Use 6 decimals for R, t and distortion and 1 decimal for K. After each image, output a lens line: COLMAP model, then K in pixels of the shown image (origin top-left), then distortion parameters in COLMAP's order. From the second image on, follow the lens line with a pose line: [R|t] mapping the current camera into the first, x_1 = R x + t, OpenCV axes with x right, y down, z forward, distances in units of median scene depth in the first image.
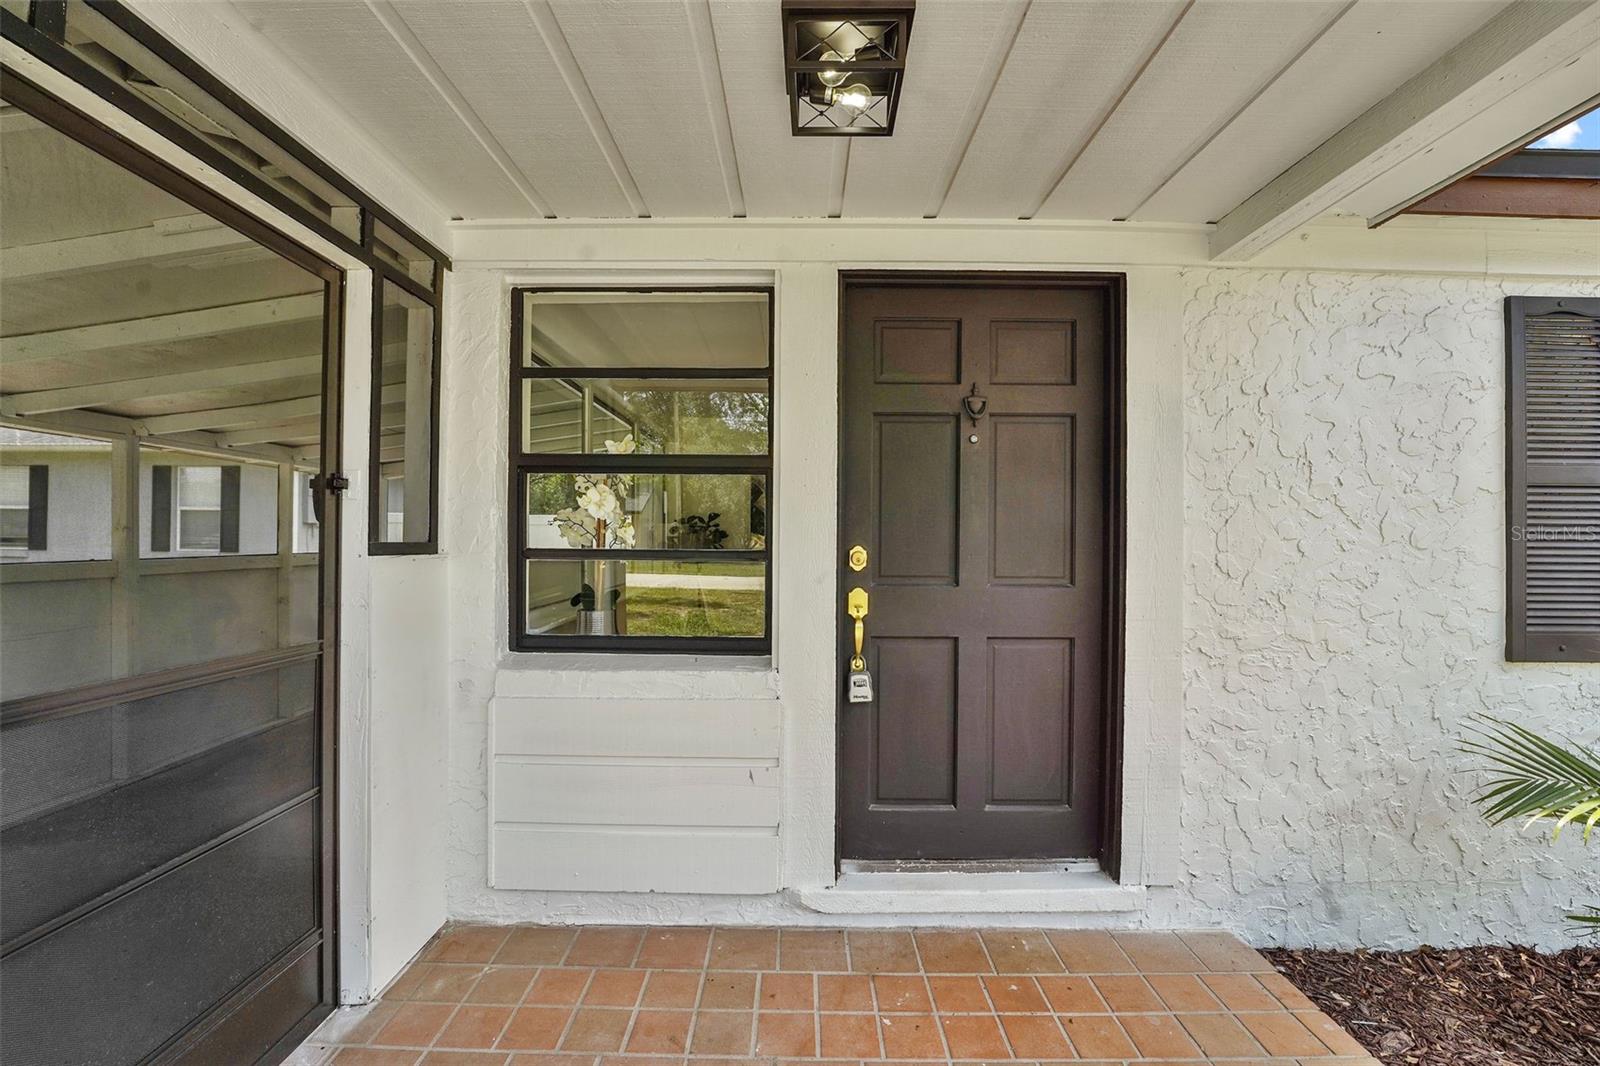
lens RADIAL K [[684.4, 0, 800.0], [0, 684.4, 533.0], [0, 0, 1]] dist [-0.018754, 0.000495]
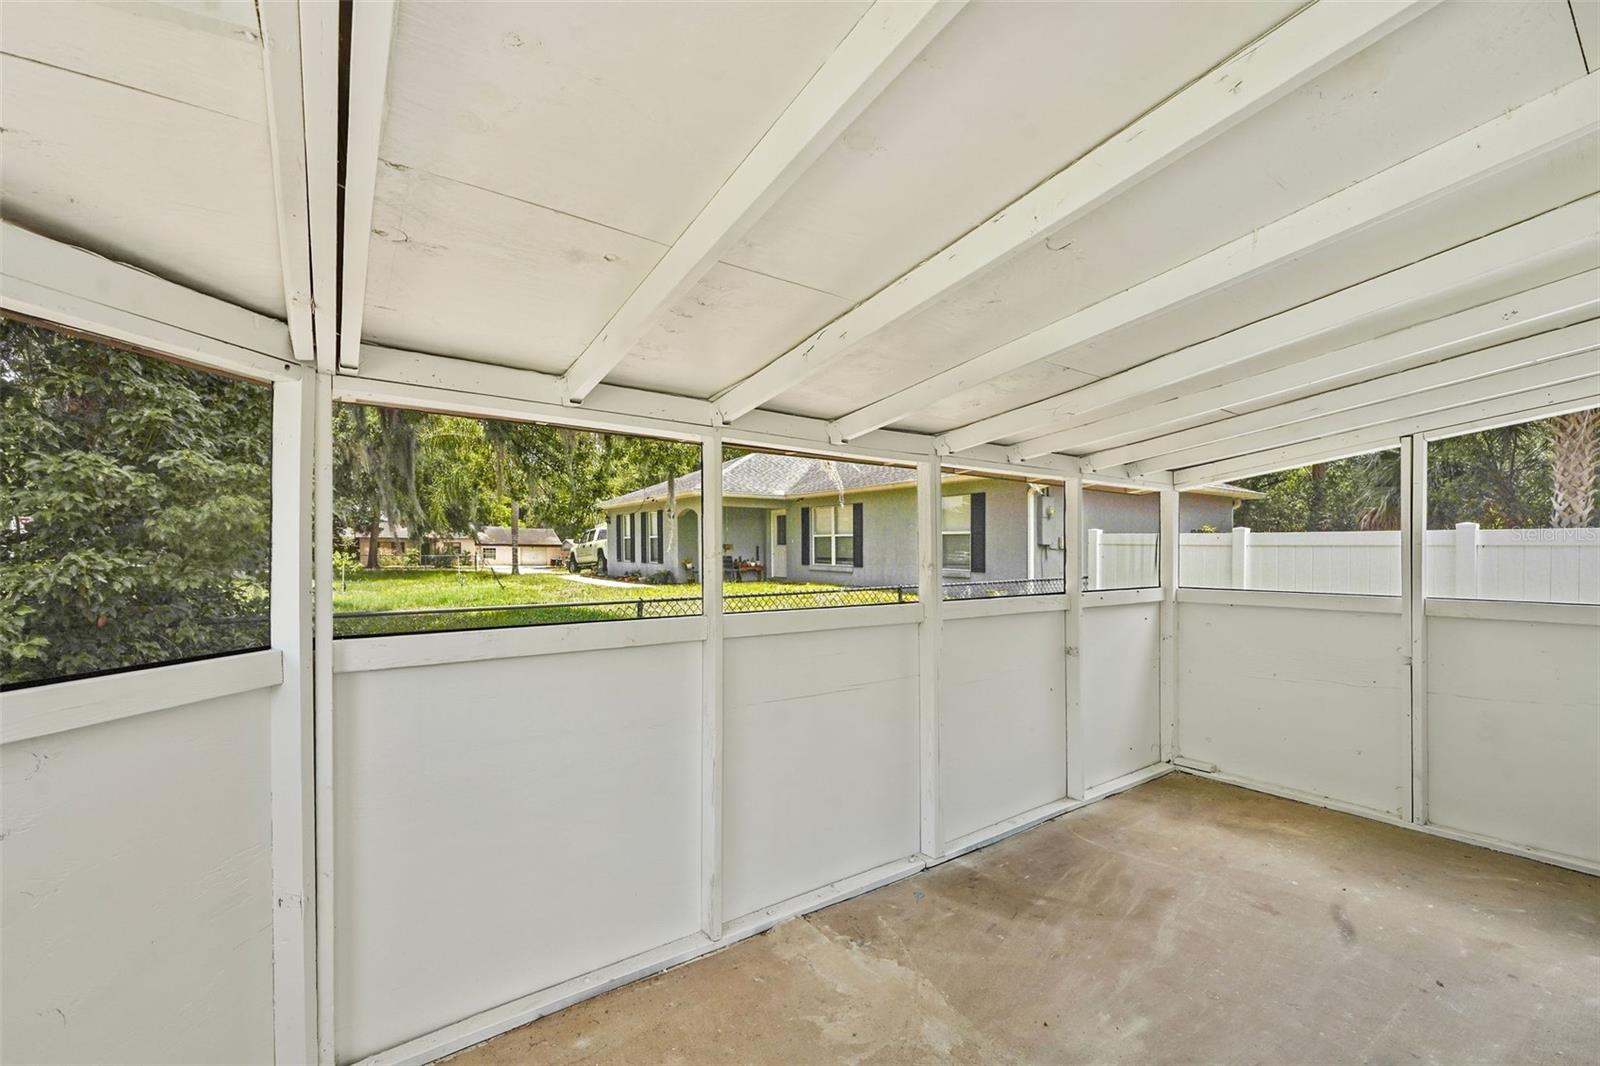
lens RADIAL K [[679.8, 0, 800.0], [0, 679.8, 540.8], [0, 0, 1]] dist [-0.001184, -0.000152]
pose [[0.593298, -0.019552, -0.804746, -0.112666], [0.011341, 0.999809, -0.015930, -0.007084], [0.804903, 0.000324, 0.593406, 0.098033]]
